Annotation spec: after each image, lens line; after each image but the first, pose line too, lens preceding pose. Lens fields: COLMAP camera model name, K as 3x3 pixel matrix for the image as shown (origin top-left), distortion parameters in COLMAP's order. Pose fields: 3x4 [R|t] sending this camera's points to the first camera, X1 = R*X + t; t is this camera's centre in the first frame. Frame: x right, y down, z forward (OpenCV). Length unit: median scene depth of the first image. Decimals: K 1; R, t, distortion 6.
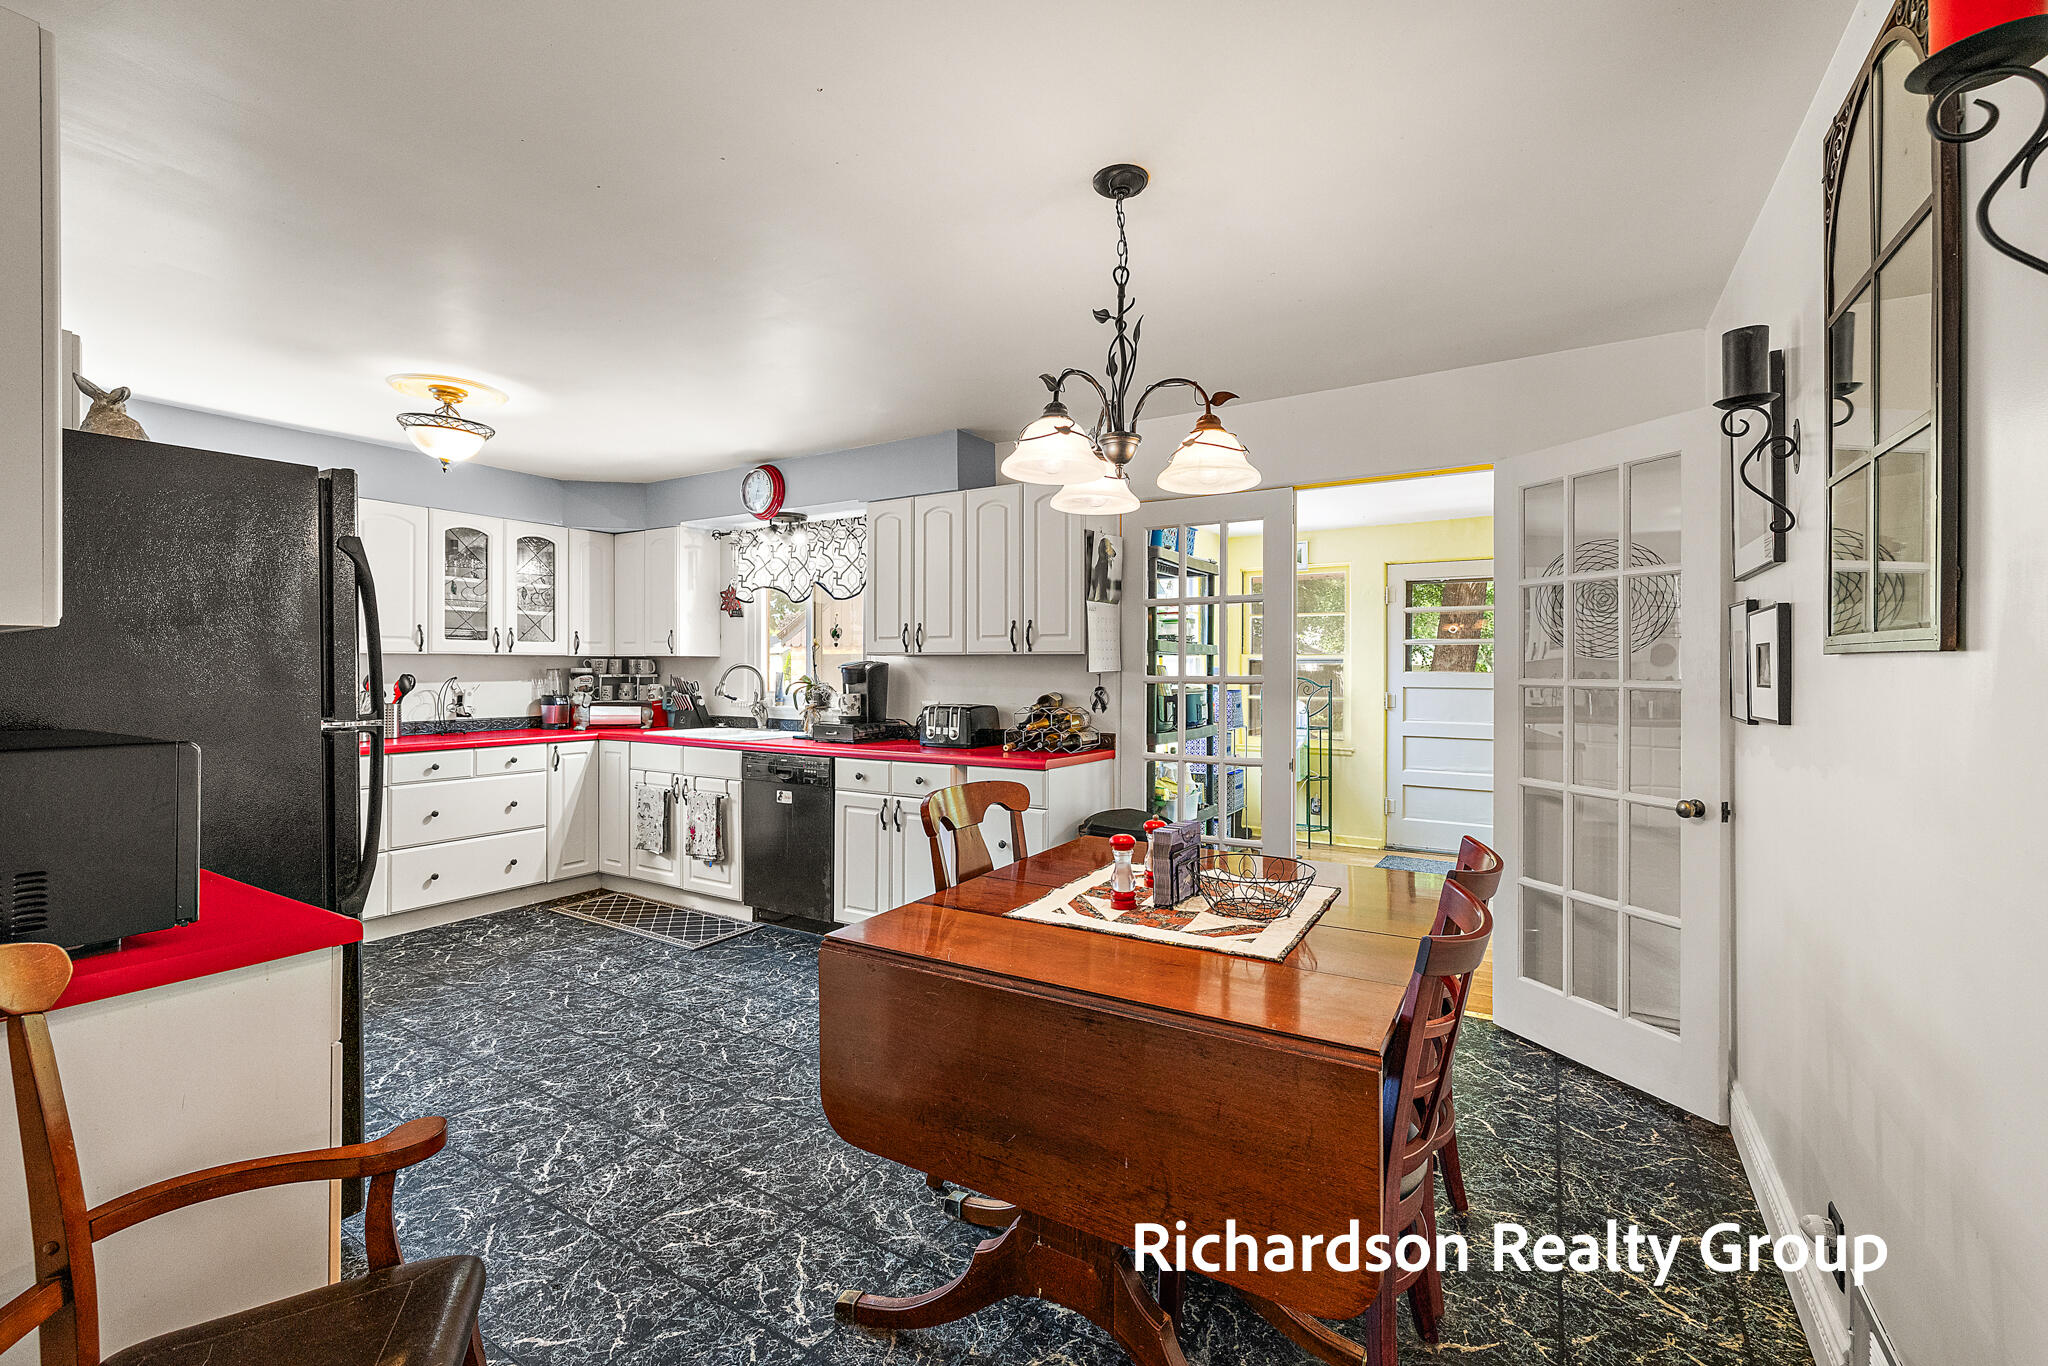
lens RADIAL K [[869.7, 0, 1028.7], [0, 869.7, 672.5], [0, 0, 1]] dist [-0.001745, 0.001027]
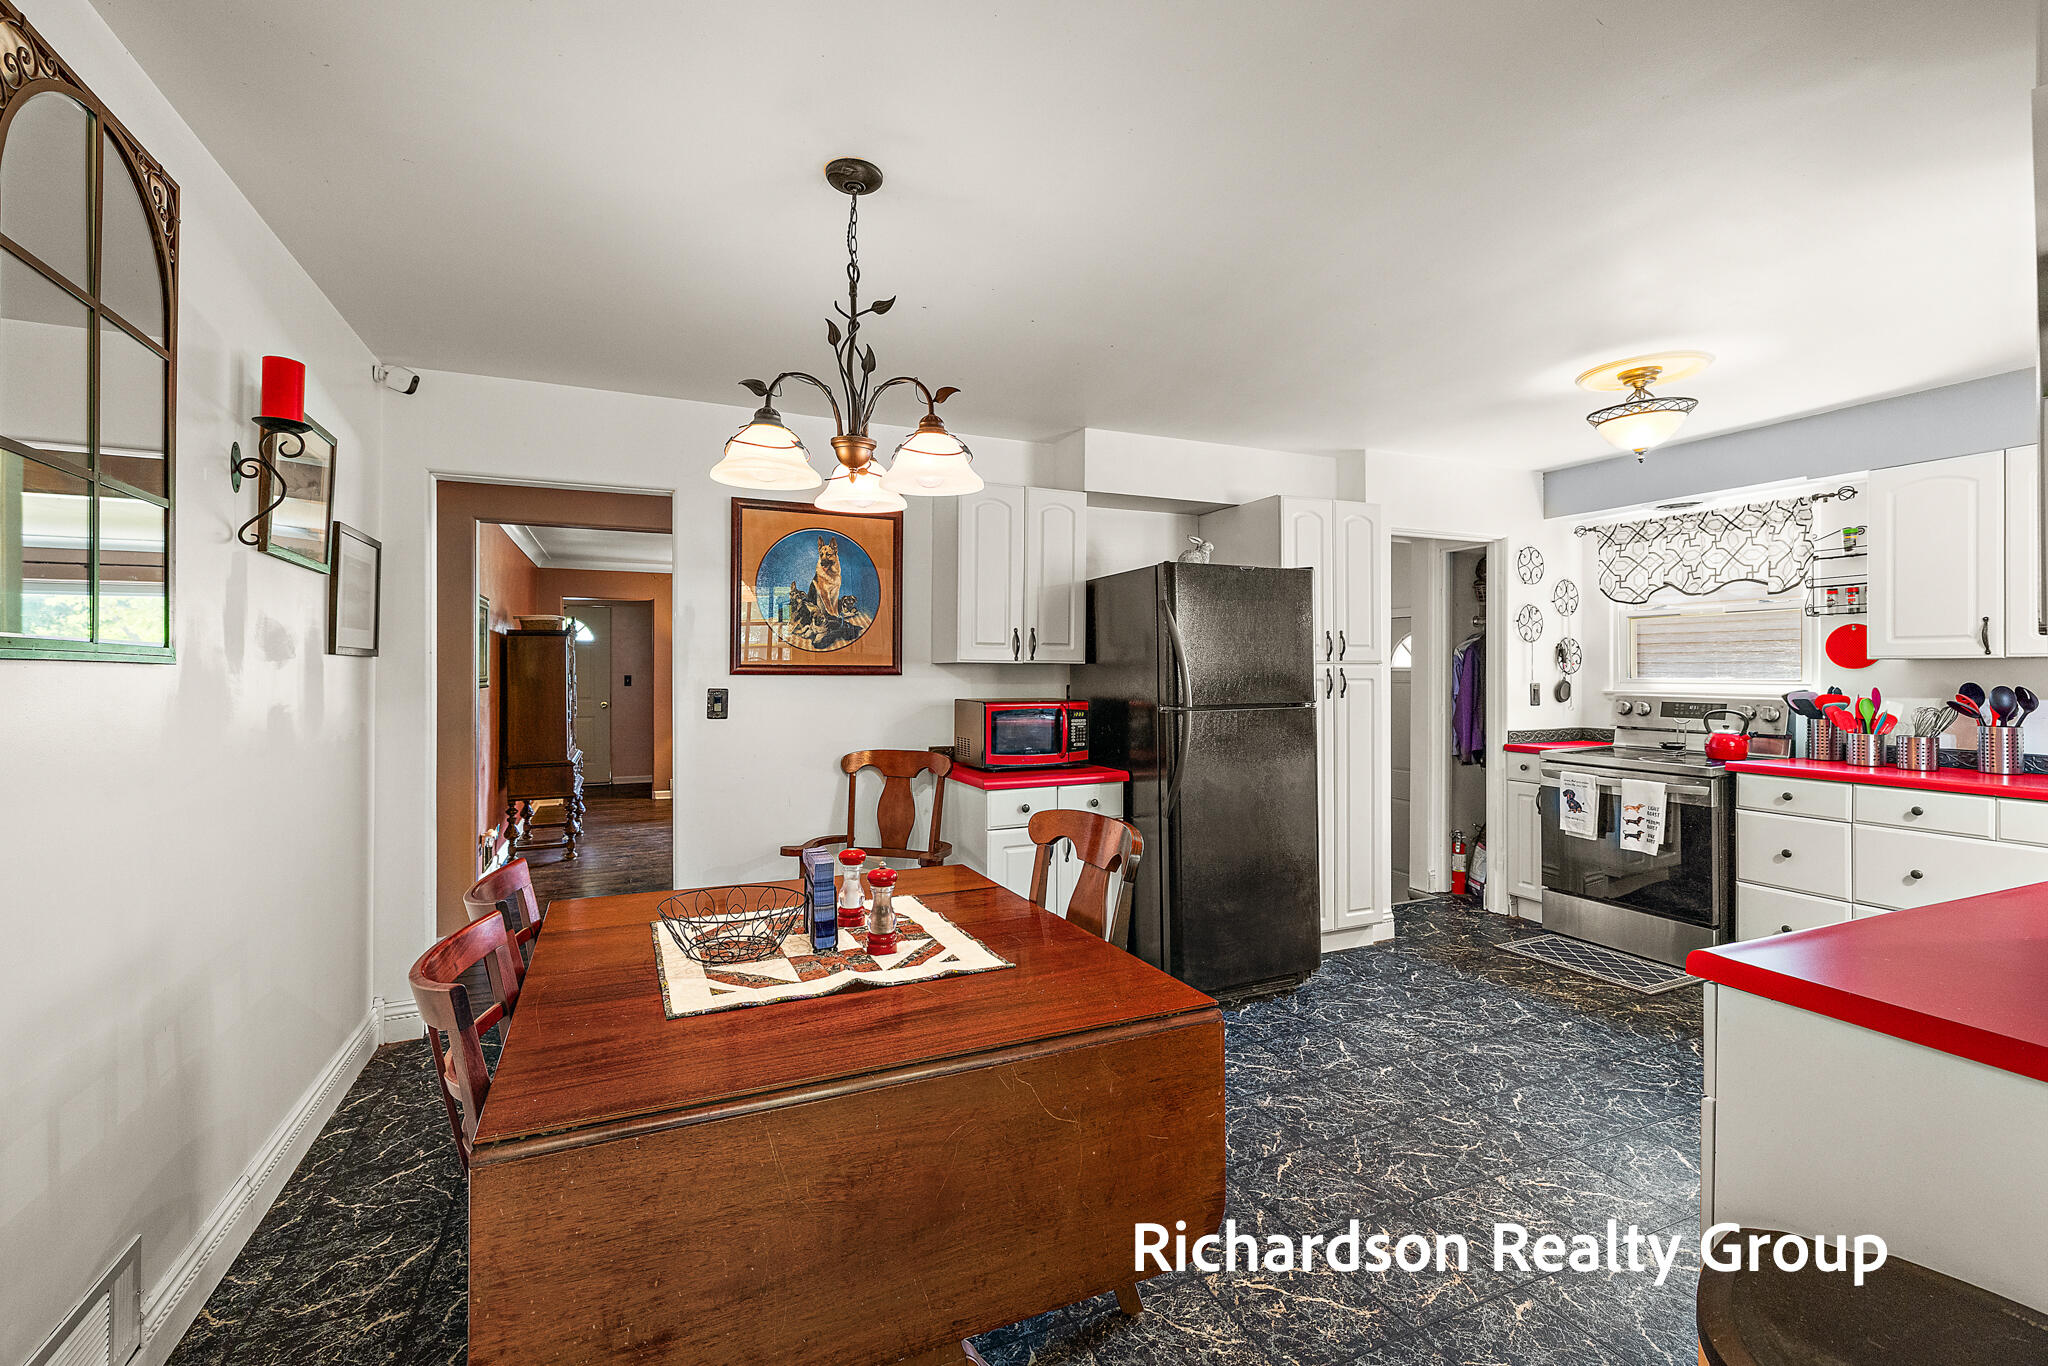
lens RADIAL K [[869.7, 0, 1001.0], [0, 869.7, 669.9], [0, 0, 1]] dist [-0.001745, 0.001027]
pose [[-0.584808, -0.005112, -0.811156, 0.362088], [-0.007047, 0.999974, -0.001222, -0.005054], [0.811141, 0.005001, -0.584829, 0.772444]]
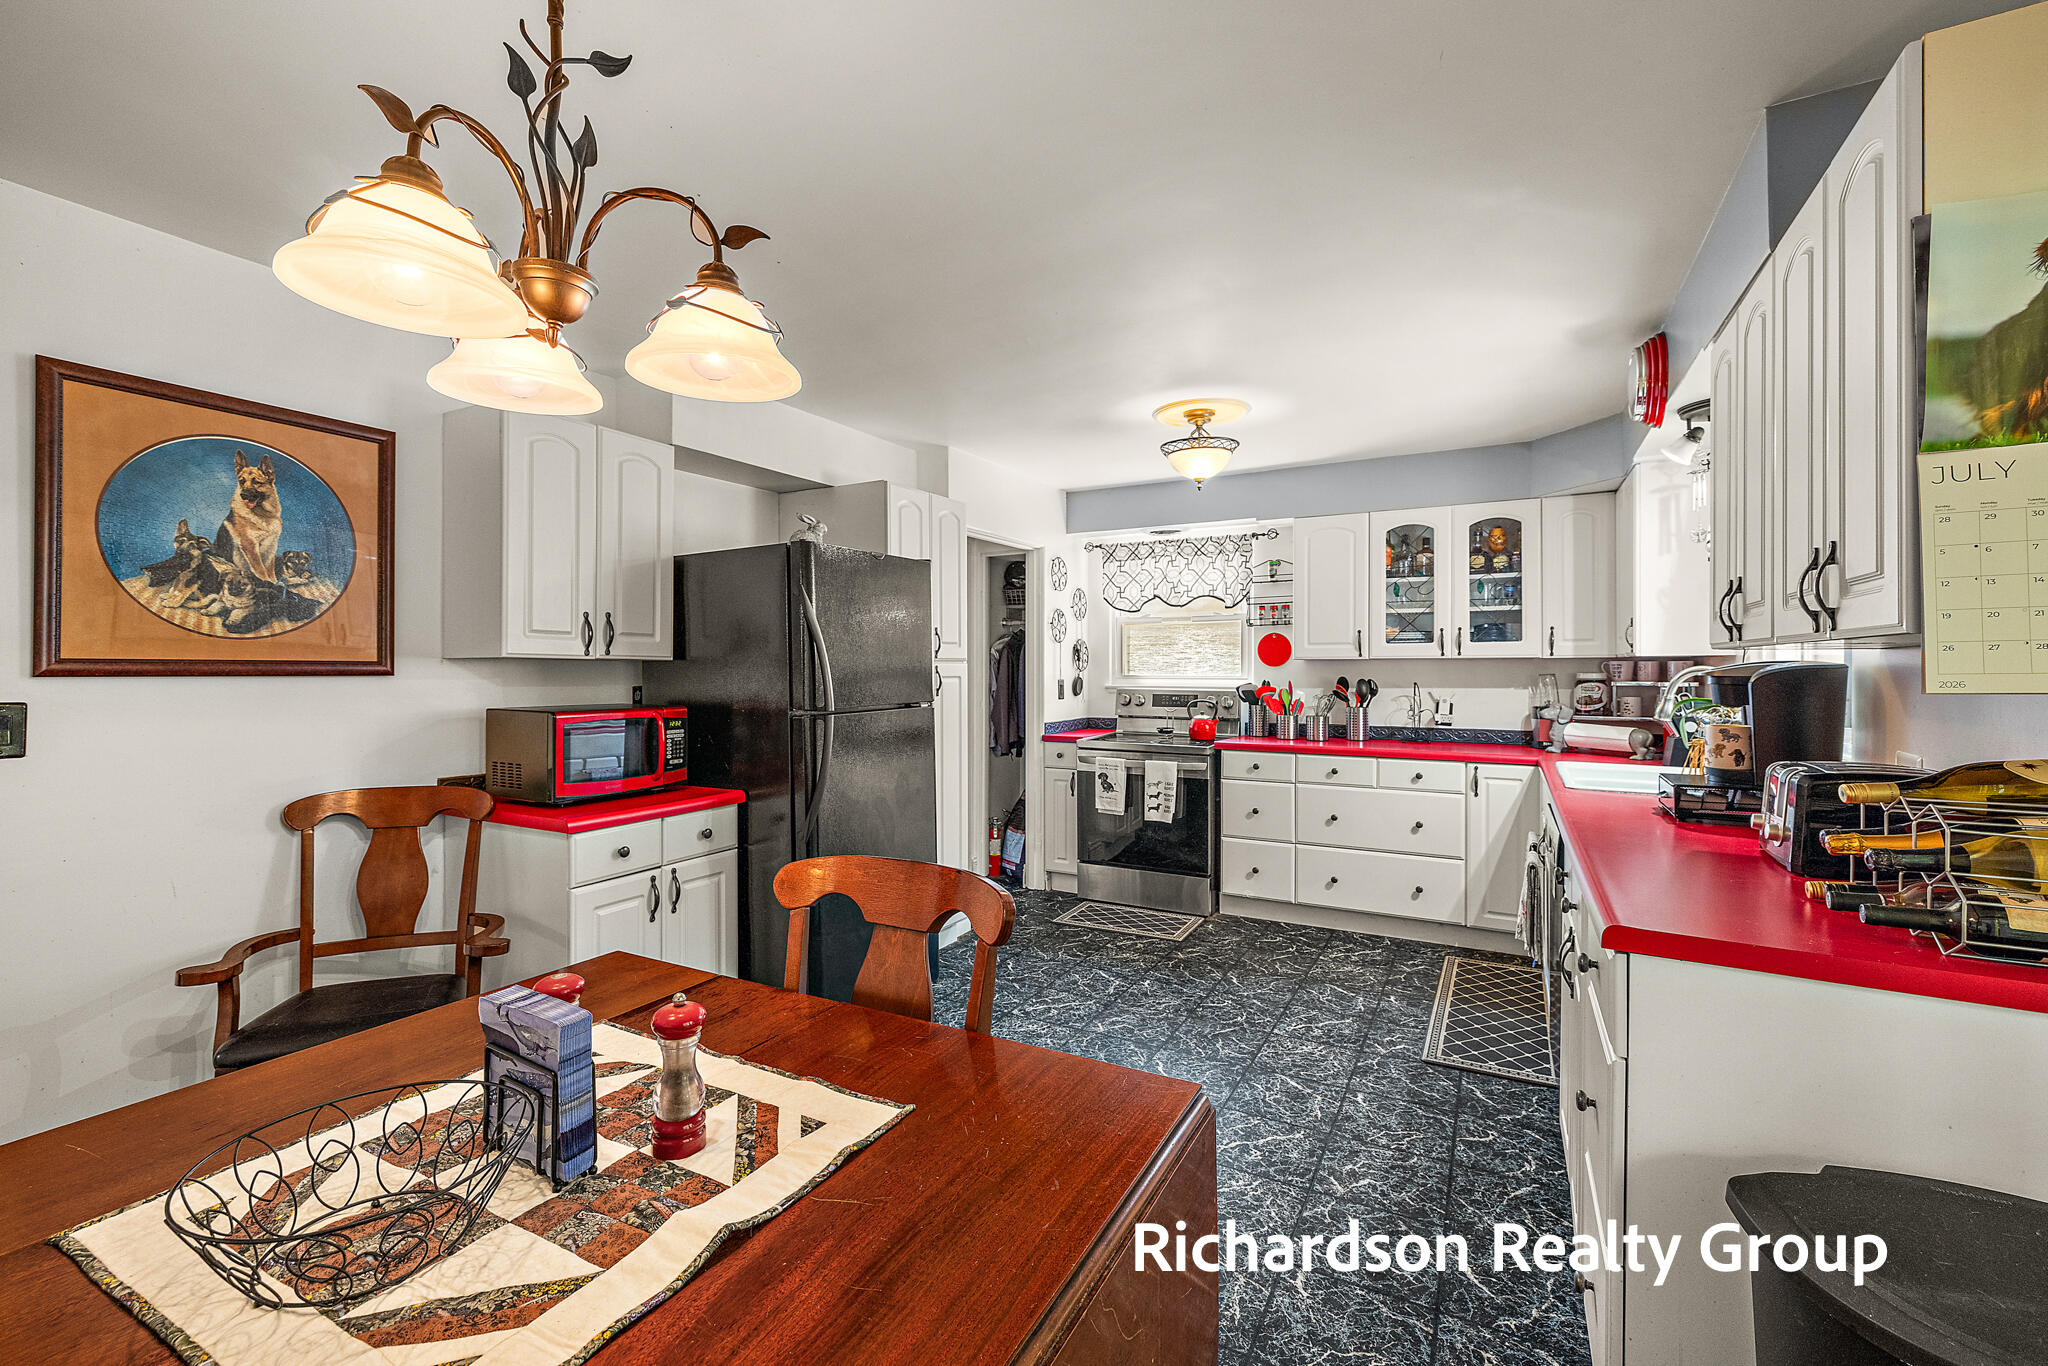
lens RADIAL K [[869.7, 0, 1010.4], [0, 869.7, 669.9], [0, 0, 1]] dist [-0.001745, 0.001027]
pose [[0.020231, -0.001866, -0.999794, 0.307673], [-0.004851, 0.999986, -0.001965, -0.004766], [0.999784, 0.004889, 0.020222, 0.582833]]
